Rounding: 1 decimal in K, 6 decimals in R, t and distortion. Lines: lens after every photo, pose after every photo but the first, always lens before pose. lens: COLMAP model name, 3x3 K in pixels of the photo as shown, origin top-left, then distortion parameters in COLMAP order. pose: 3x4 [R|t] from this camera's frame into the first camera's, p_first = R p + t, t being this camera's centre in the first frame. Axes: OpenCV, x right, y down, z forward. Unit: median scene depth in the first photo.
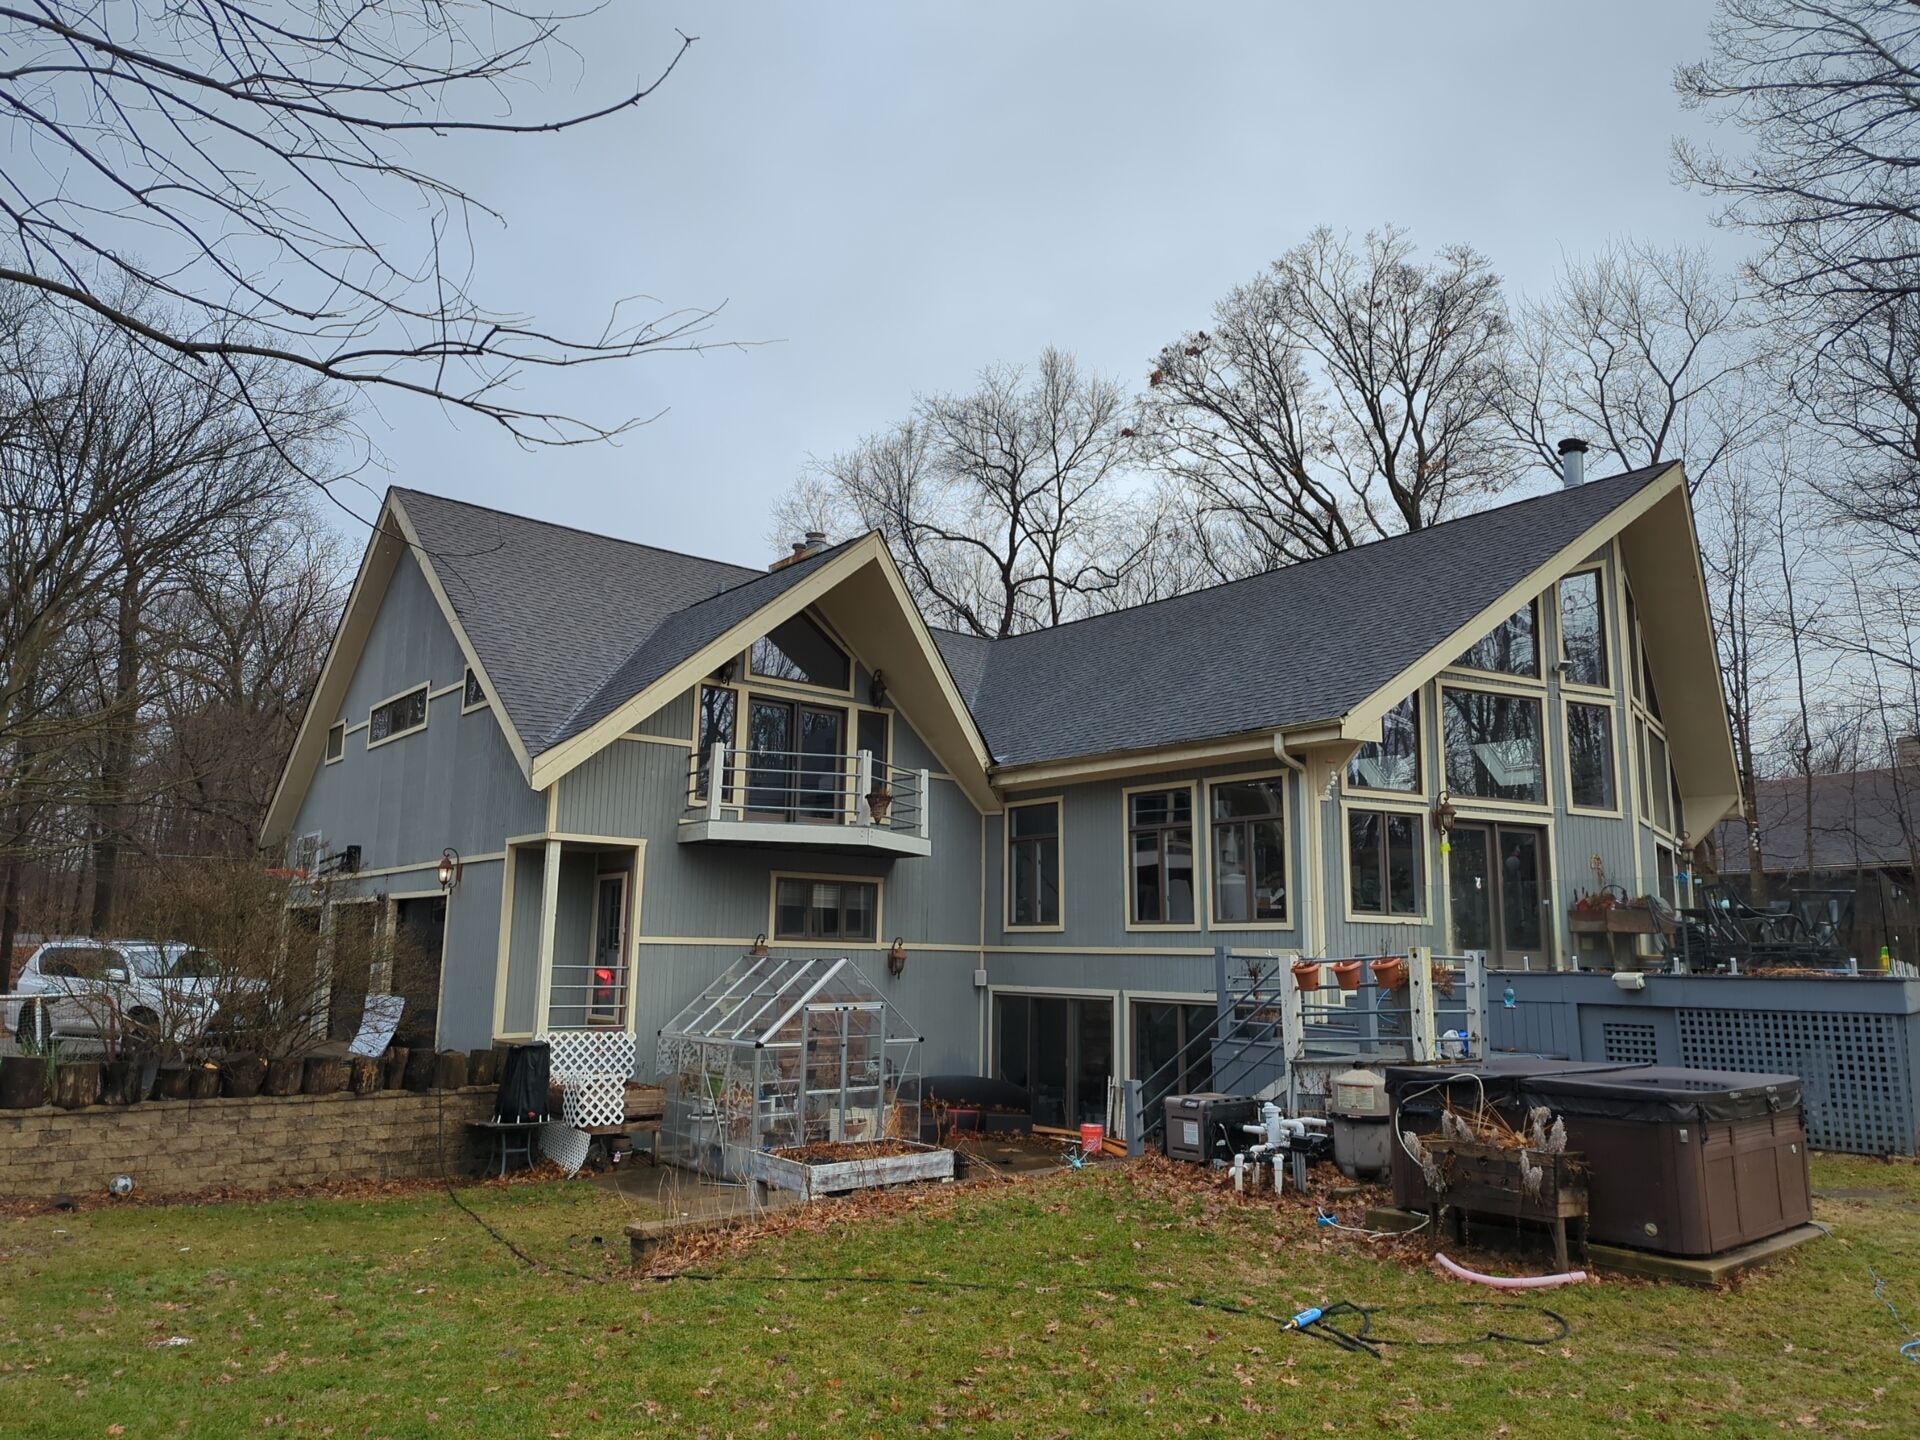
lens RADIAL K [[1344.2, 0, 956.1], [0, 1344.2, 725.9], [0, 0, 1]] dist [0.076635, -0.065043]
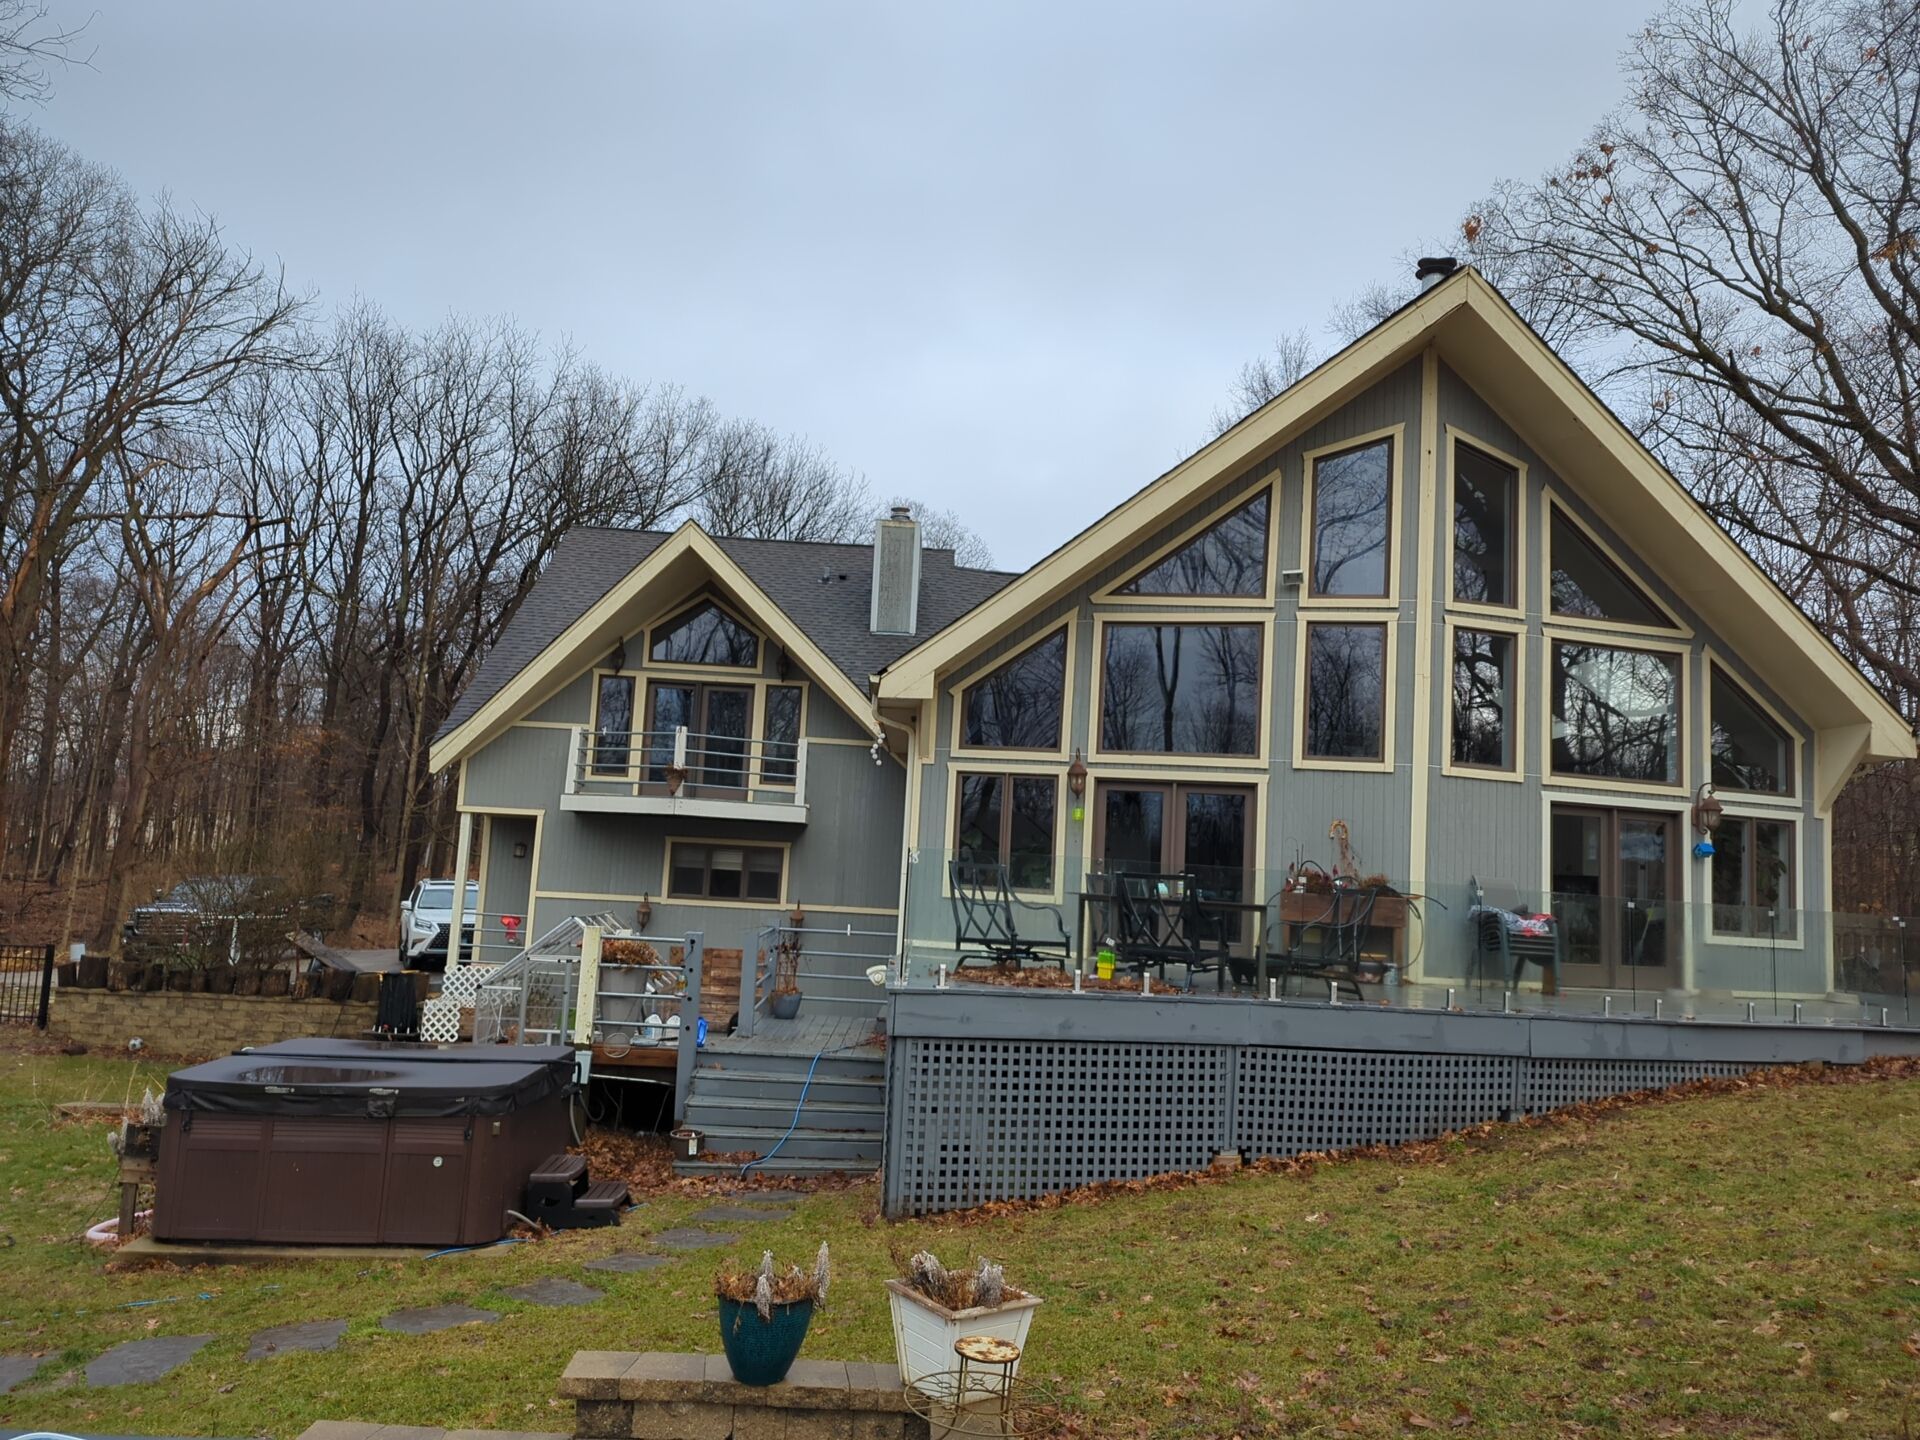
lens RADIAL K [[1344.2, 0, 958.5], [0, 1344.2, 736.0], [0, 0, 1]] dist [0.076635, -0.065043]
pose [[0.790550, -0.039411, -0.611128, 0.806417], [0.065102, 0.997681, 0.019877, 0.019337], [0.608927, -0.055499, 0.791282, 0.289087]]
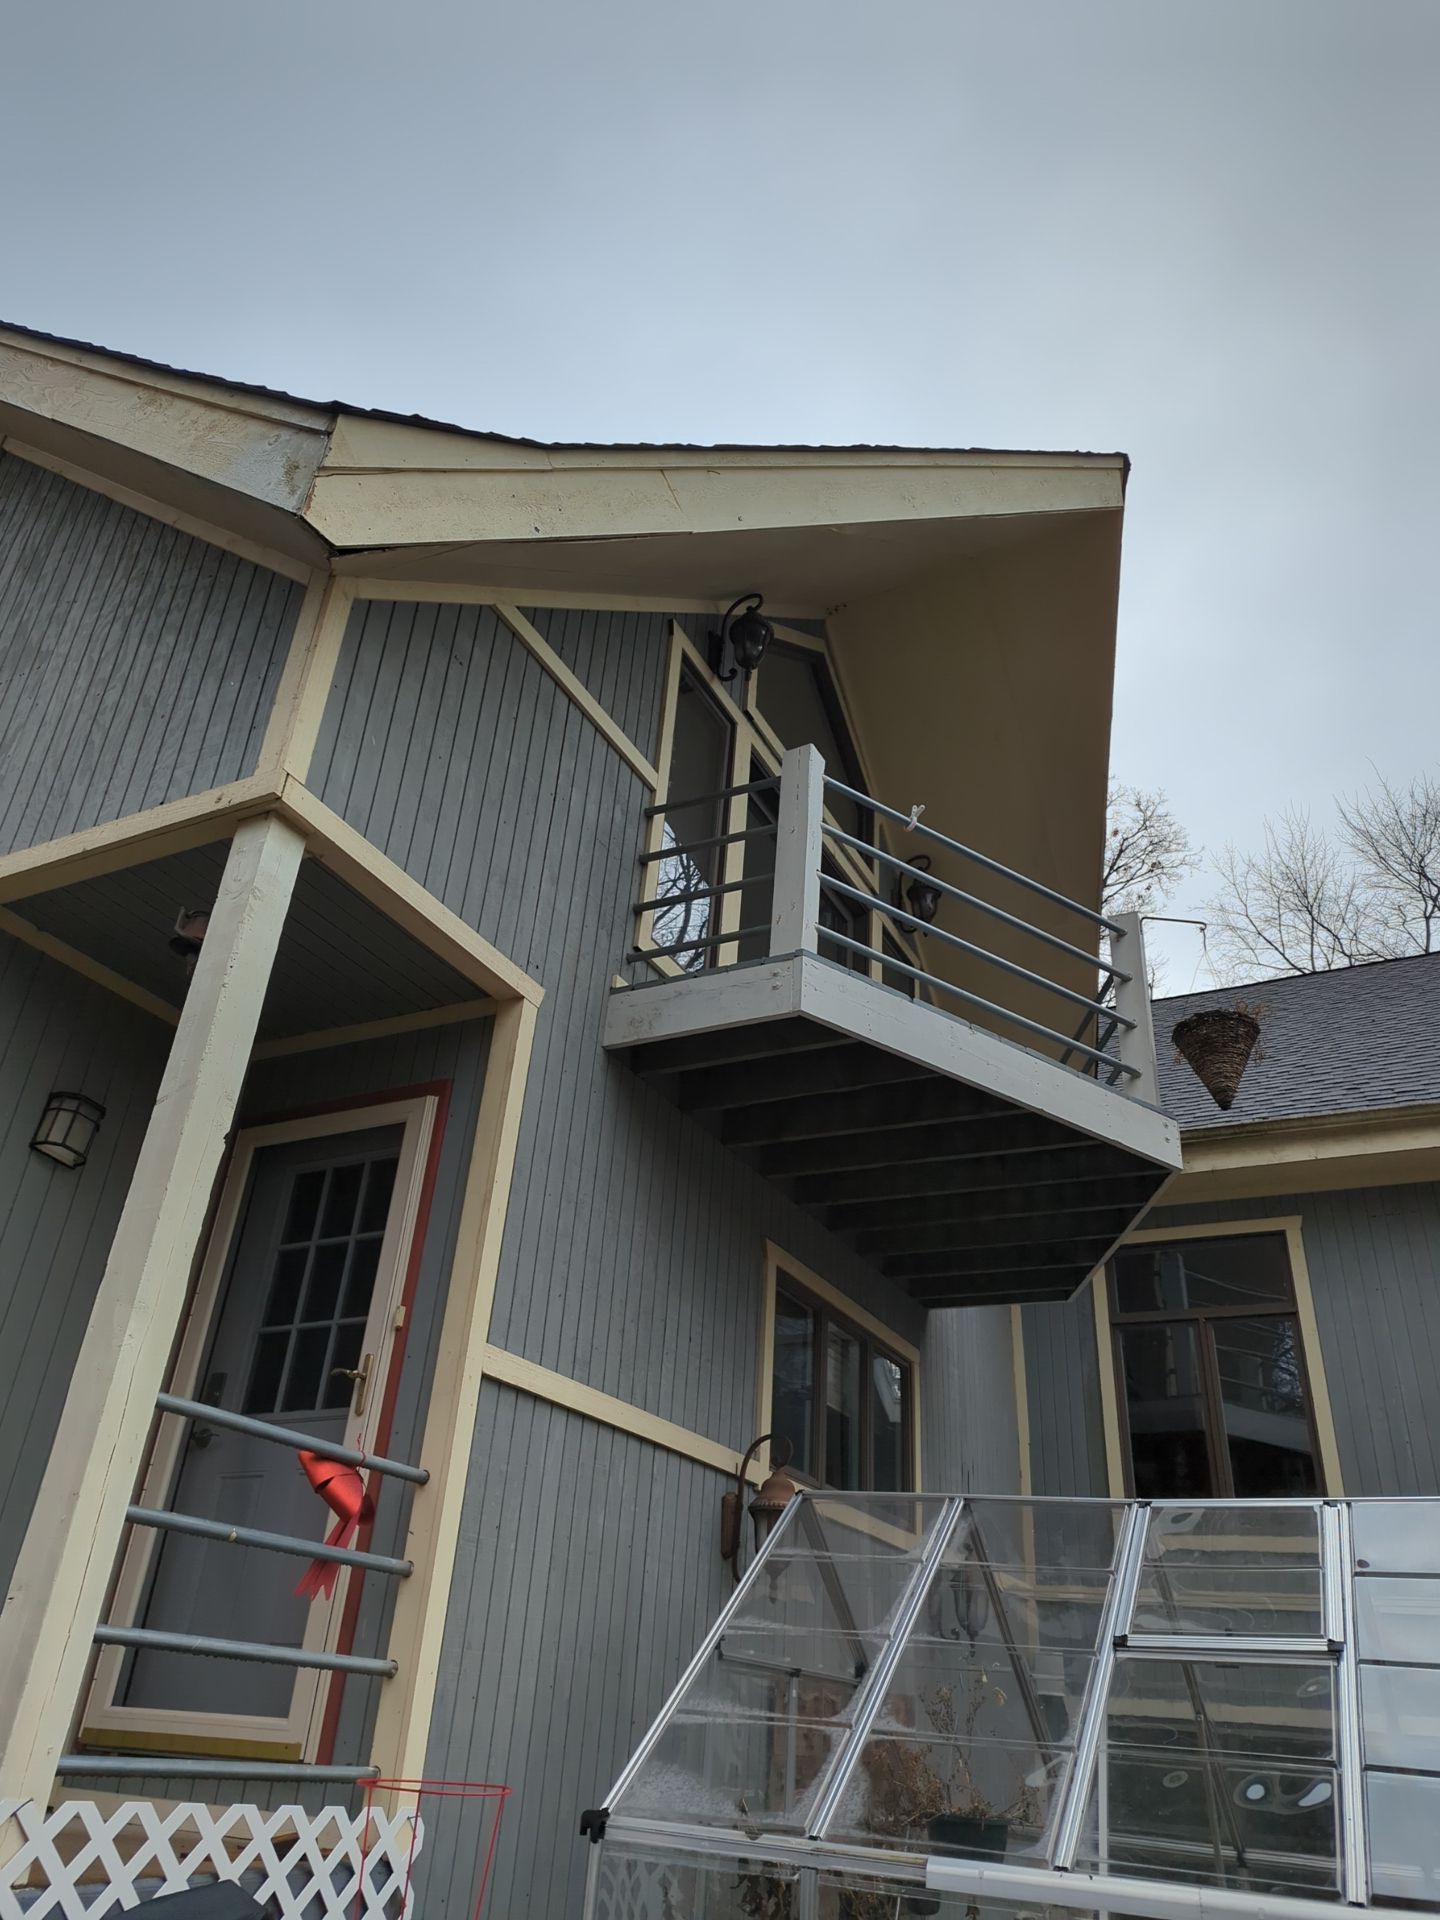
lens RADIAL K [[1344.2, 0, 712.3], [0, 1344.2, 976.7], [0, 0, 1]] dist [0.076635, -0.065043]
pose [[0.915880, 0.234252, 0.326021, -0.292896], [-0.119585, 0.934433, -0.335461, 0.171987], [-0.383227, 0.268255, 0.883842, 0.764306]]
